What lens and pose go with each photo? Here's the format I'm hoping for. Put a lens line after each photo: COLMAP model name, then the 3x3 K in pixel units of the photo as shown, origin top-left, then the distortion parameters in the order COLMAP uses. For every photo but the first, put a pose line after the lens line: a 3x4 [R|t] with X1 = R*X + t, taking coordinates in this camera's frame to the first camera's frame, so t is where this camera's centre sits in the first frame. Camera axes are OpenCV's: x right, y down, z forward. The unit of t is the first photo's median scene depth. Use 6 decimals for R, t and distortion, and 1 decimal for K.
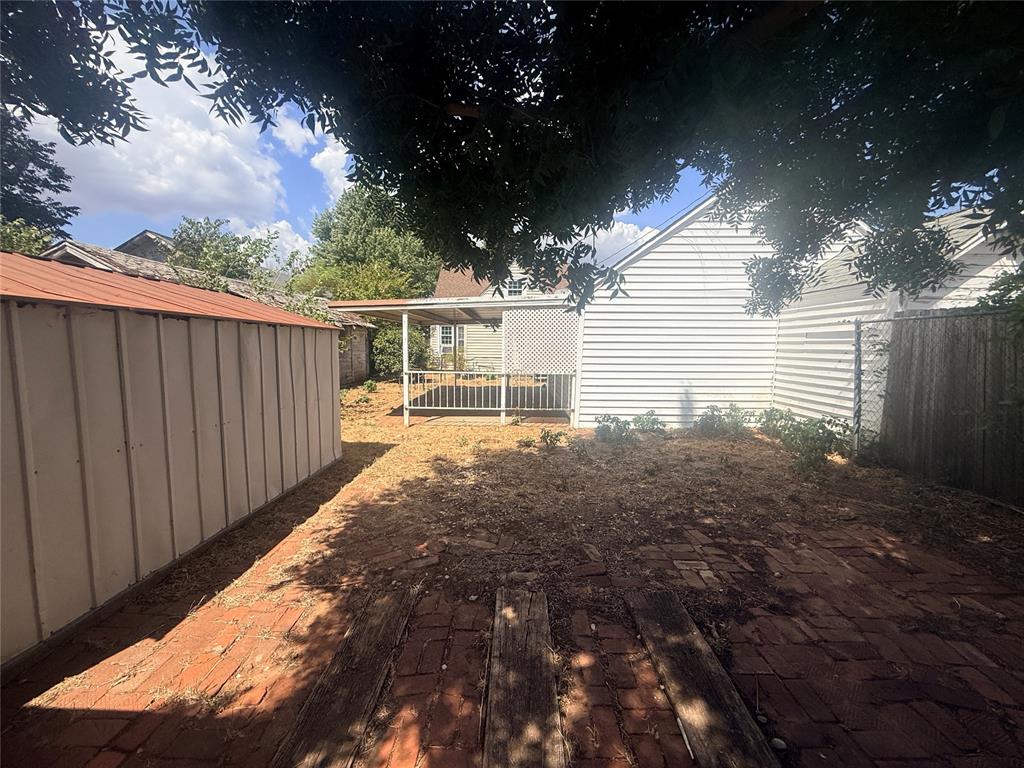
lens RADIAL K [[412.1, 0, 511.4], [0, 412.1, 382.5], [0, 0, 1]] dist [0.001993, 0.000049]
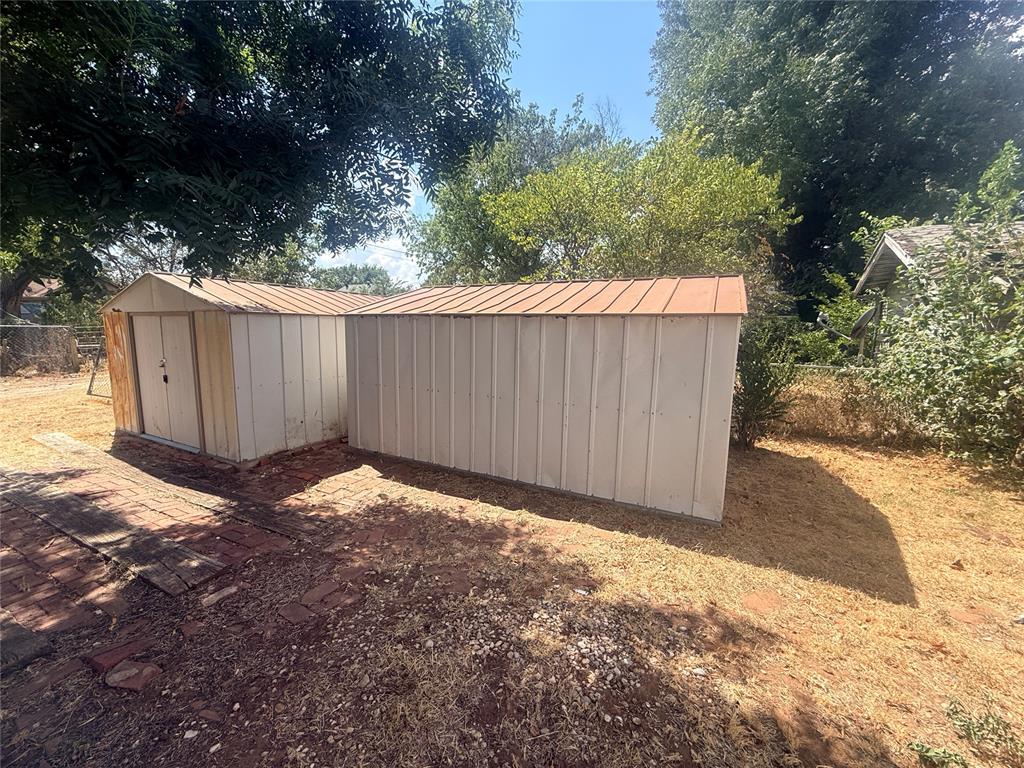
lens RADIAL K [[412.1, 0, 511.5], [0, 412.1, 386.4], [0, 0, 1]] dist [0.001993, 0.000049]
pose [[-0.446343, 0.105500, -0.888621, 0.340237], [-0.097453, 0.981389, 0.165463, -0.123382], [0.889540, 0.160452, -0.427755, 1.295582]]
